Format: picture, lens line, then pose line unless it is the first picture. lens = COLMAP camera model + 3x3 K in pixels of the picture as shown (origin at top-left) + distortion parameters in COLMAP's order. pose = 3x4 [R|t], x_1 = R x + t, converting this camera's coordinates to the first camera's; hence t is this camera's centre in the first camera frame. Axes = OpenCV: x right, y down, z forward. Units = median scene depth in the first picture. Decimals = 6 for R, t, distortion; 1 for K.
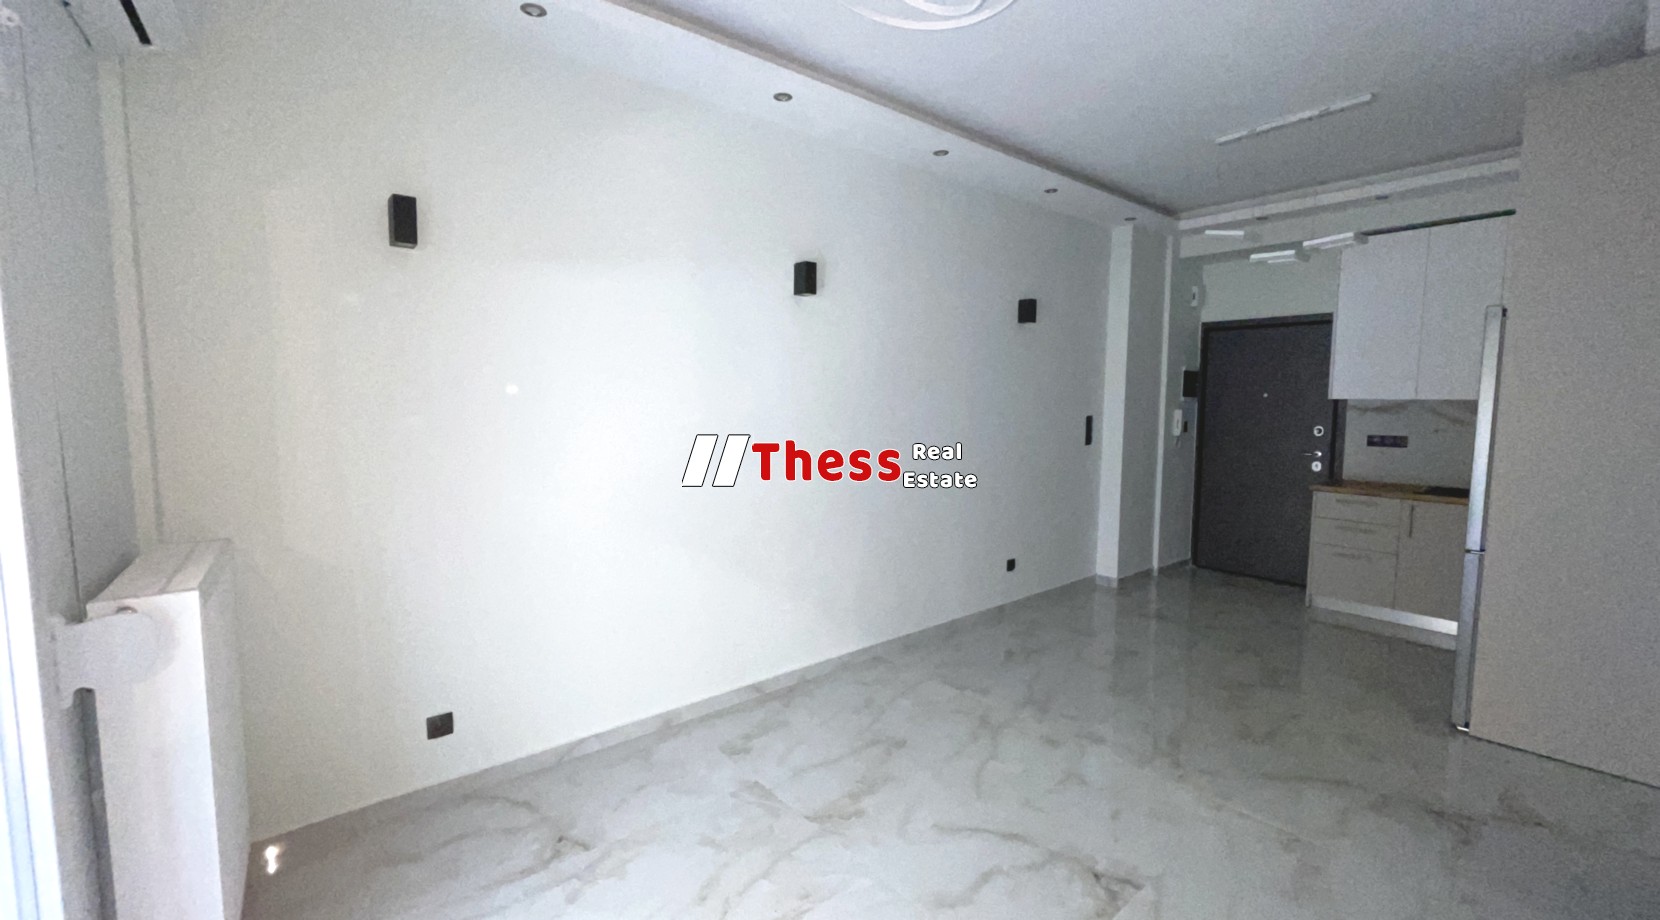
lens RADIAL K [[666.3, 0, 828.0], [0, 666.3, 454.2], [0, 0, 1]] dist [-0.002382, -0.000053]
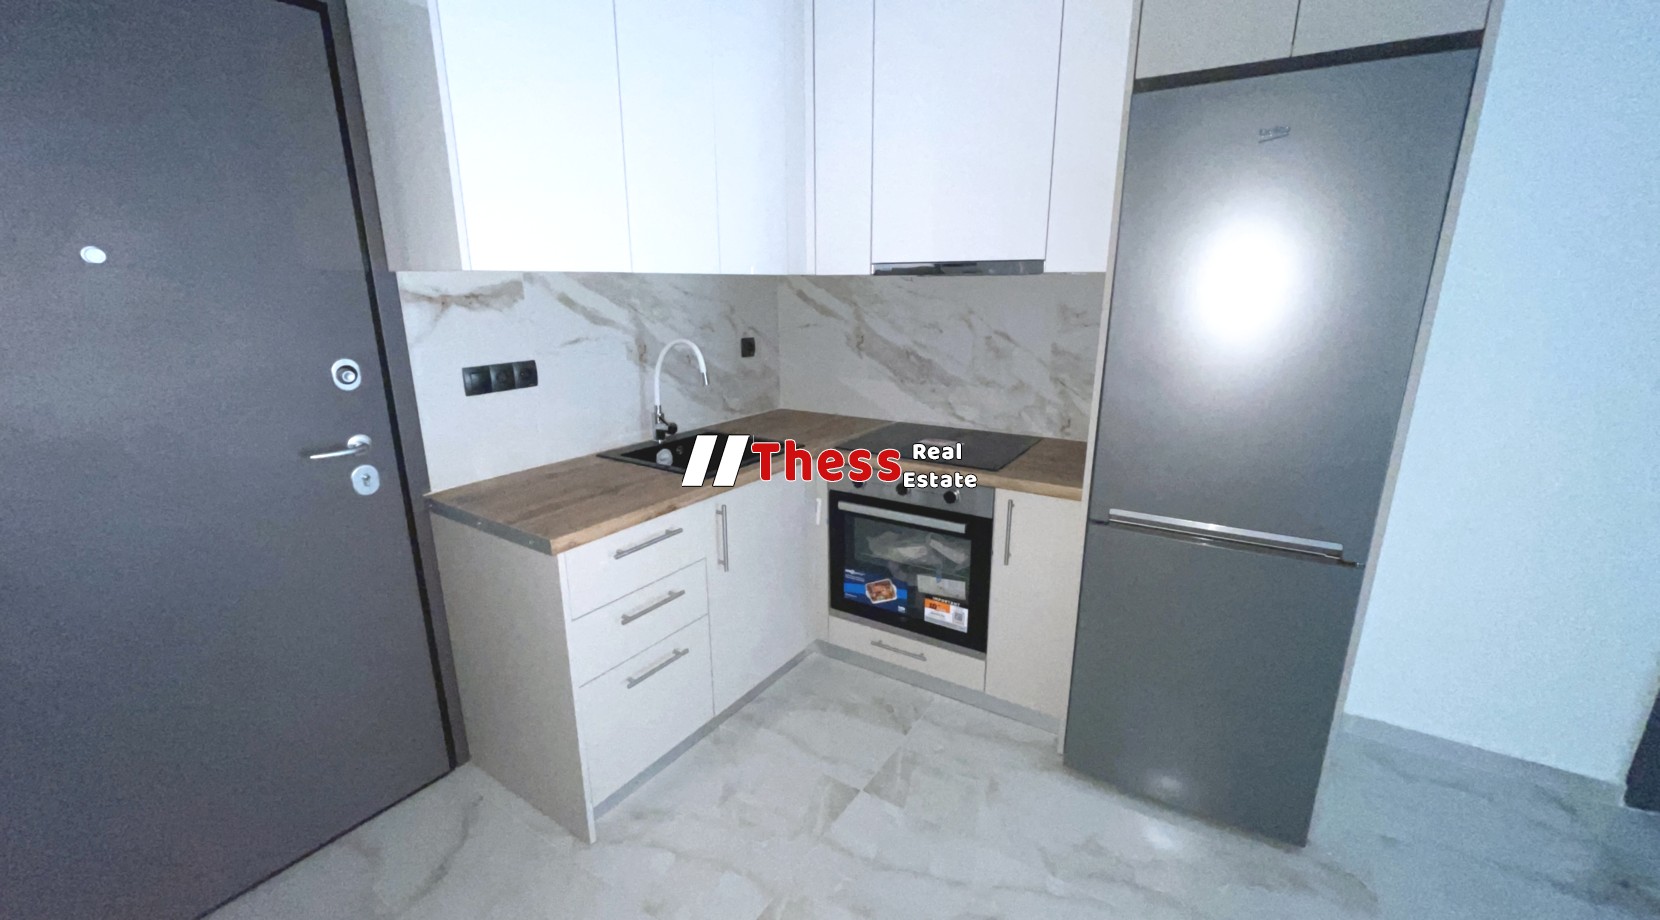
lens RADIAL K [[666.3, 0, 838.4], [0, 666.3, 460.3], [0, 0, 1]] dist [-0.002382, -0.000053]
pose [[-0.334577, -0.246268, 0.909621, 0.371951], [0.086885, 0.953077, 0.289991, -0.071361], [-0.938355, 0.176057, -0.297480, 0.924451]]
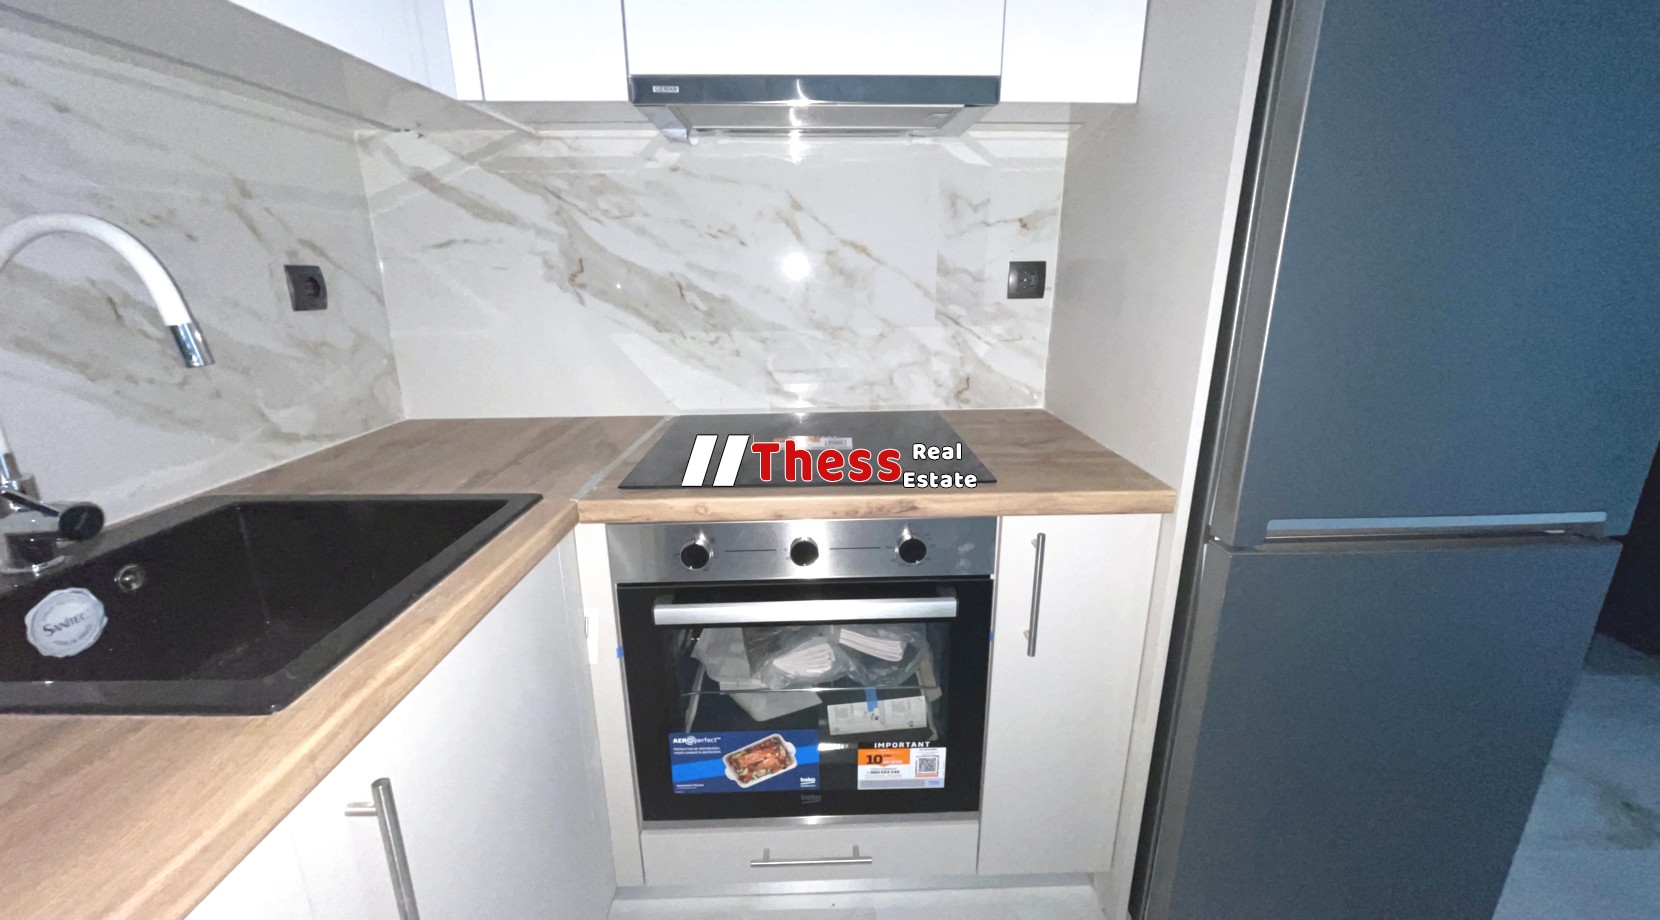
lens RADIAL K [[666.3, 0, 830.7], [0, 666.3, 457.1], [0, 0, 1]] dist [-0.002382, -0.000053]
pose [[-0.798662, -0.166467, 0.578298, 0.648669], [0.056731, 0.935871, 0.347745, -0.017691], [-0.599100, 0.310538, -0.738001, 0.893179]]
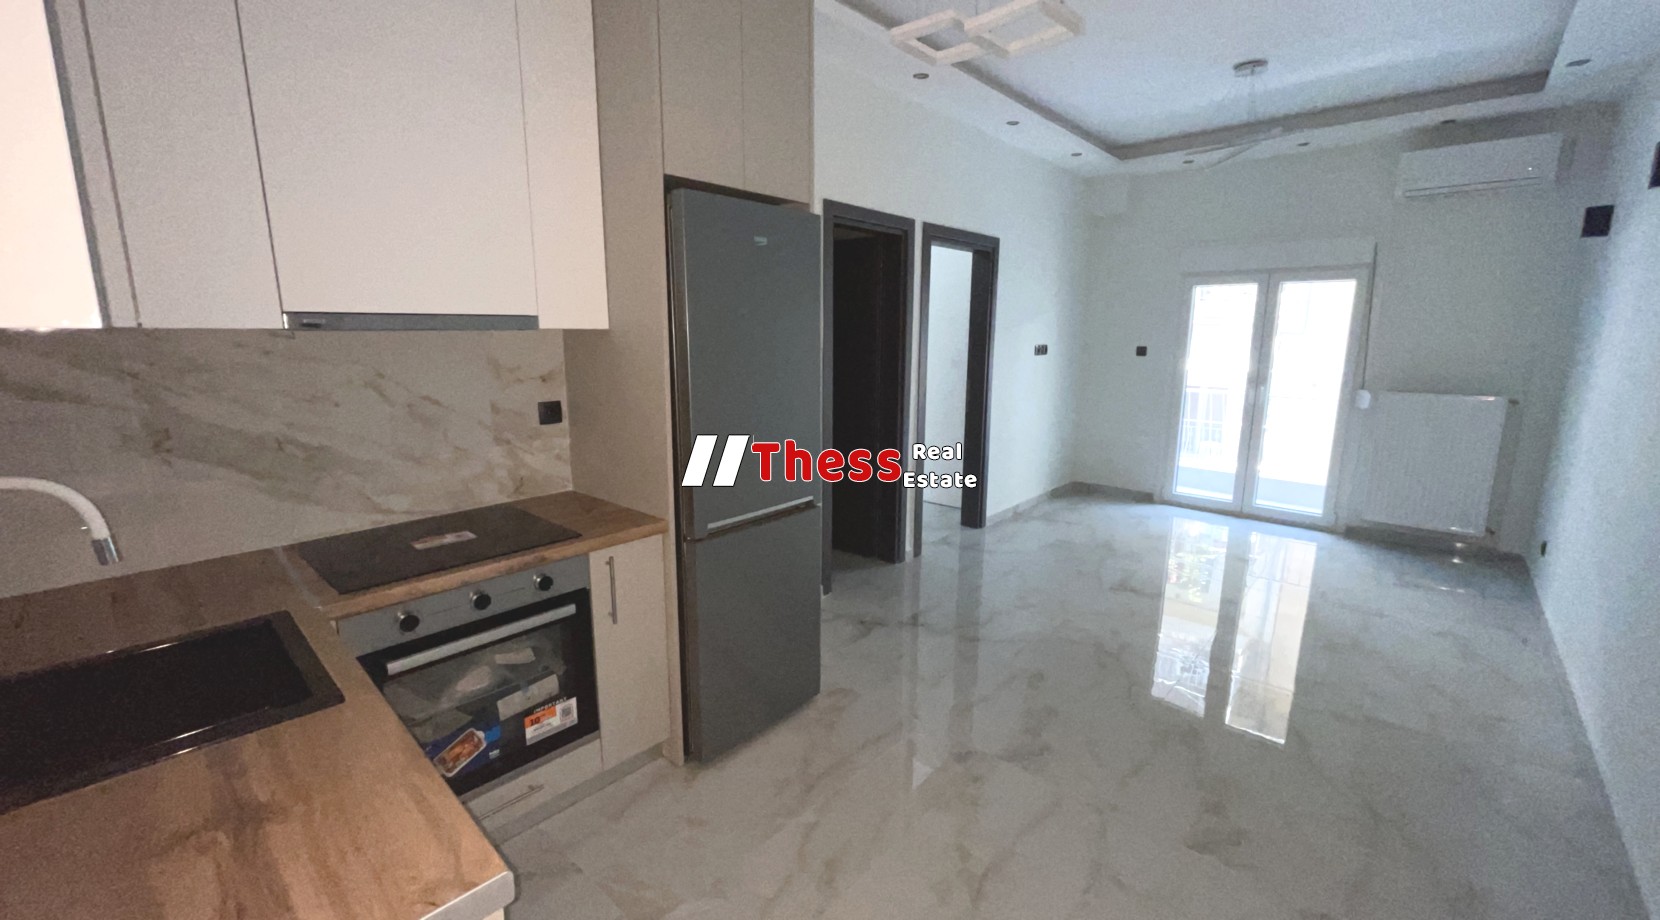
lens RADIAL K [[666.3, 0, 825.3], [0, 666.3, 459.3], [0, 0, 1]] dist [-0.002382, -0.000053]
pose [[-0.986516, 0.022377, -0.162127, 0.648847], [-0.024319, 0.959569, 0.280420, -0.093913], [0.161847, 0.280582, -0.946086, 1.099072]]
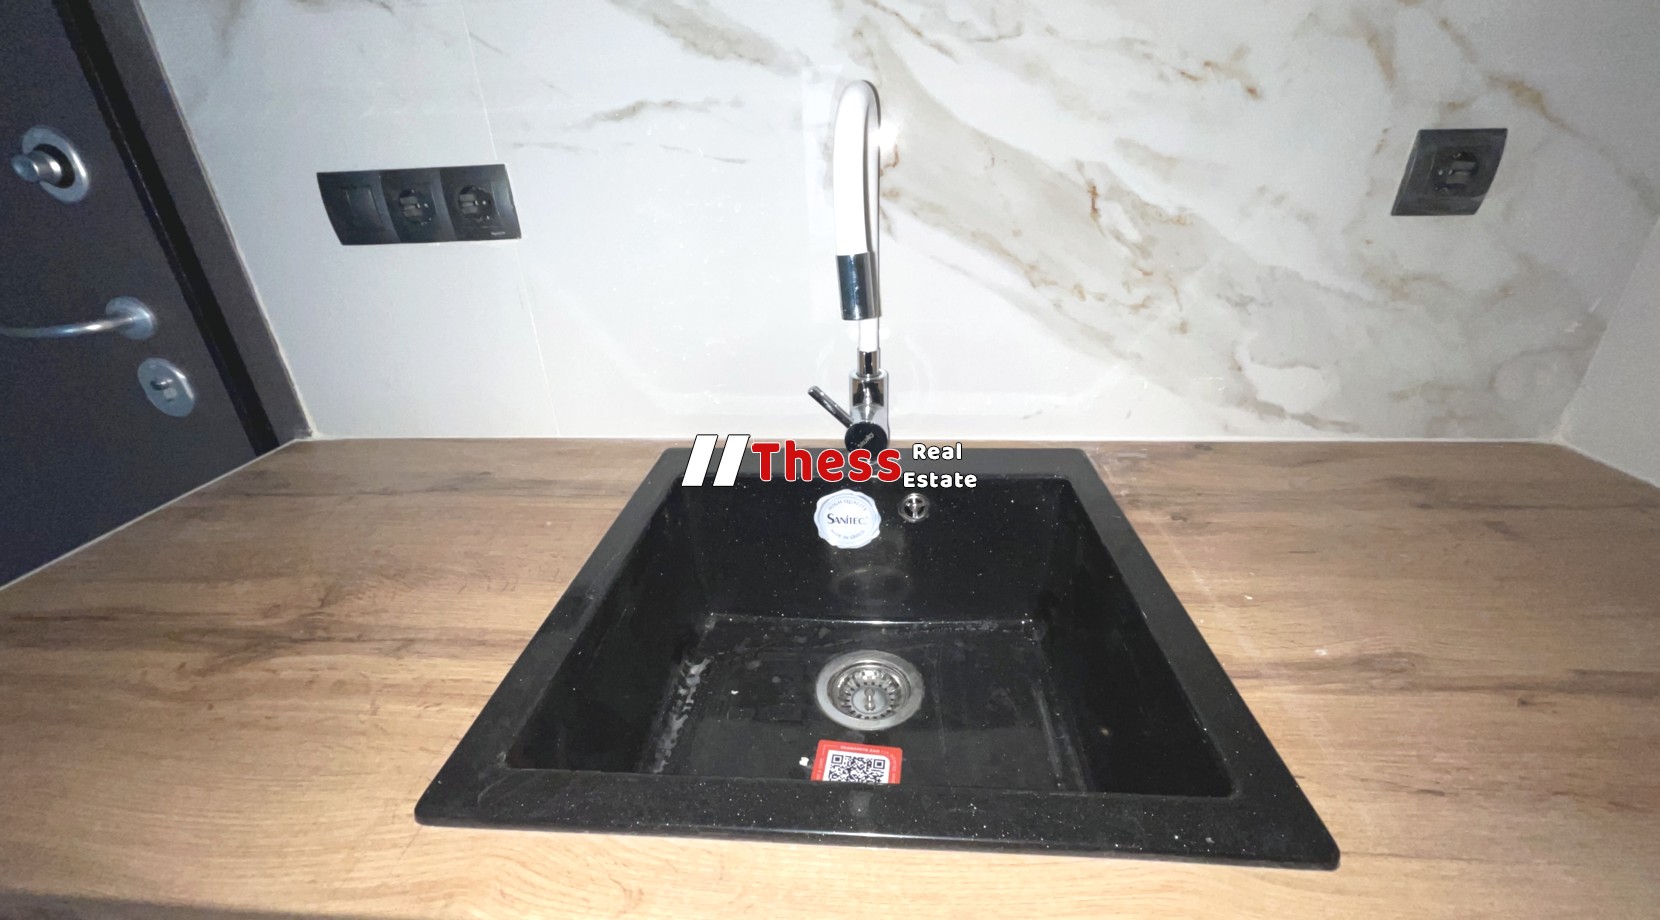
lens RADIAL K [[666.3, 0, 834.2], [0, 666.3, 454.5], [0, 0, 1]] dist [-0.002382, -0.000053]
pose [[0.661640, -0.341650, 0.667463, 0.770246], [0.107055, 0.924086, 0.366885, -0.011399], [-0.742140, -0.171291, 0.647988, 0.799172]]
